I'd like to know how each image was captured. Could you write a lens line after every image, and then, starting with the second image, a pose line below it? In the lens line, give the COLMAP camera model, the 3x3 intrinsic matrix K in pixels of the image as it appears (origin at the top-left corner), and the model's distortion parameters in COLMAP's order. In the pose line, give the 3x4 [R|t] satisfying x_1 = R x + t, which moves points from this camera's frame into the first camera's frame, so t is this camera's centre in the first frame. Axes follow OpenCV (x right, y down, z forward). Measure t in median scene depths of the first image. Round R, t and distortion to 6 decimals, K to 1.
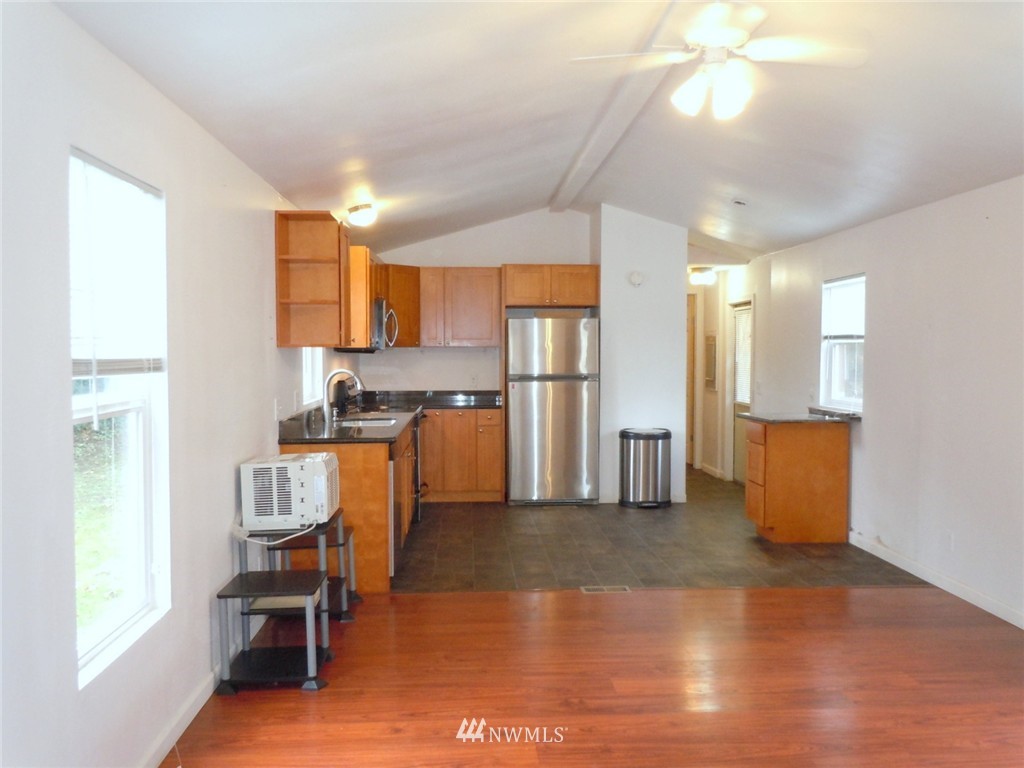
lens RADIAL K [[892.7, 0, 512.0], [0, 892.7, 384.0], [0, 0, 1]] dist [-0.002309, -0.010408]
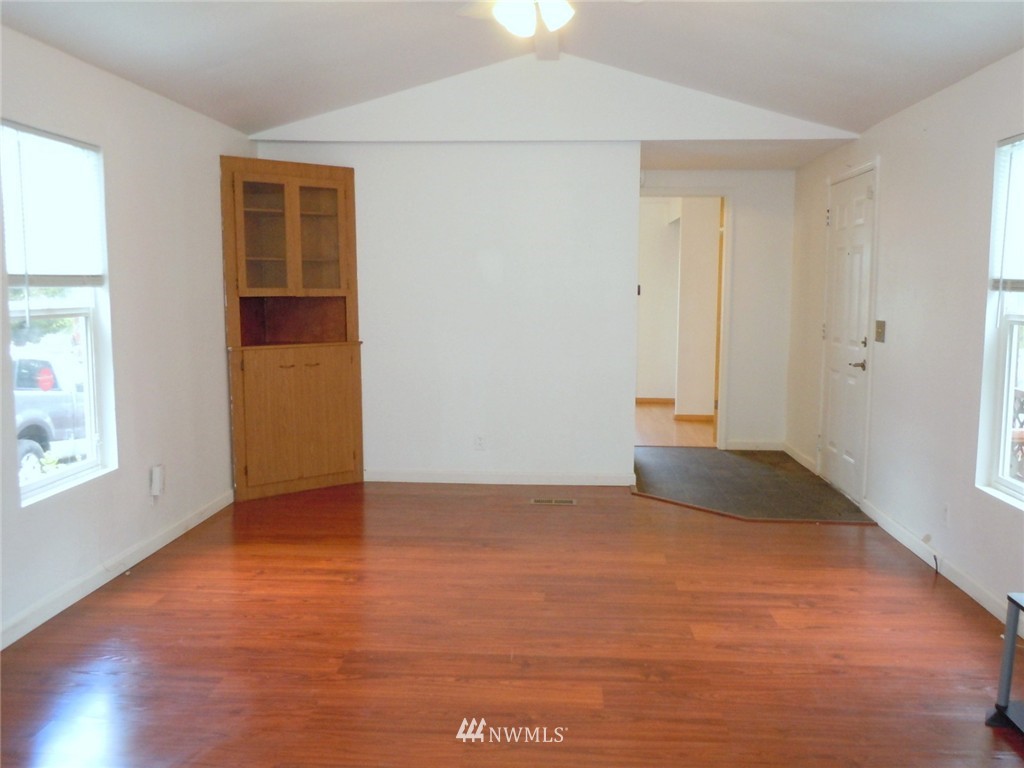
lens RADIAL K [[892.7, 0, 512.0], [0, 892.7, 384.0], [0, 0, 1]] dist [-0.002309, -0.010408]
pose [[-0.993212, -0.020374, 0.114520, 0.054608], [-0.002078, 0.987491, 0.157662, -0.029884], [-0.116300, 0.156354, -0.980830, 0.873569]]
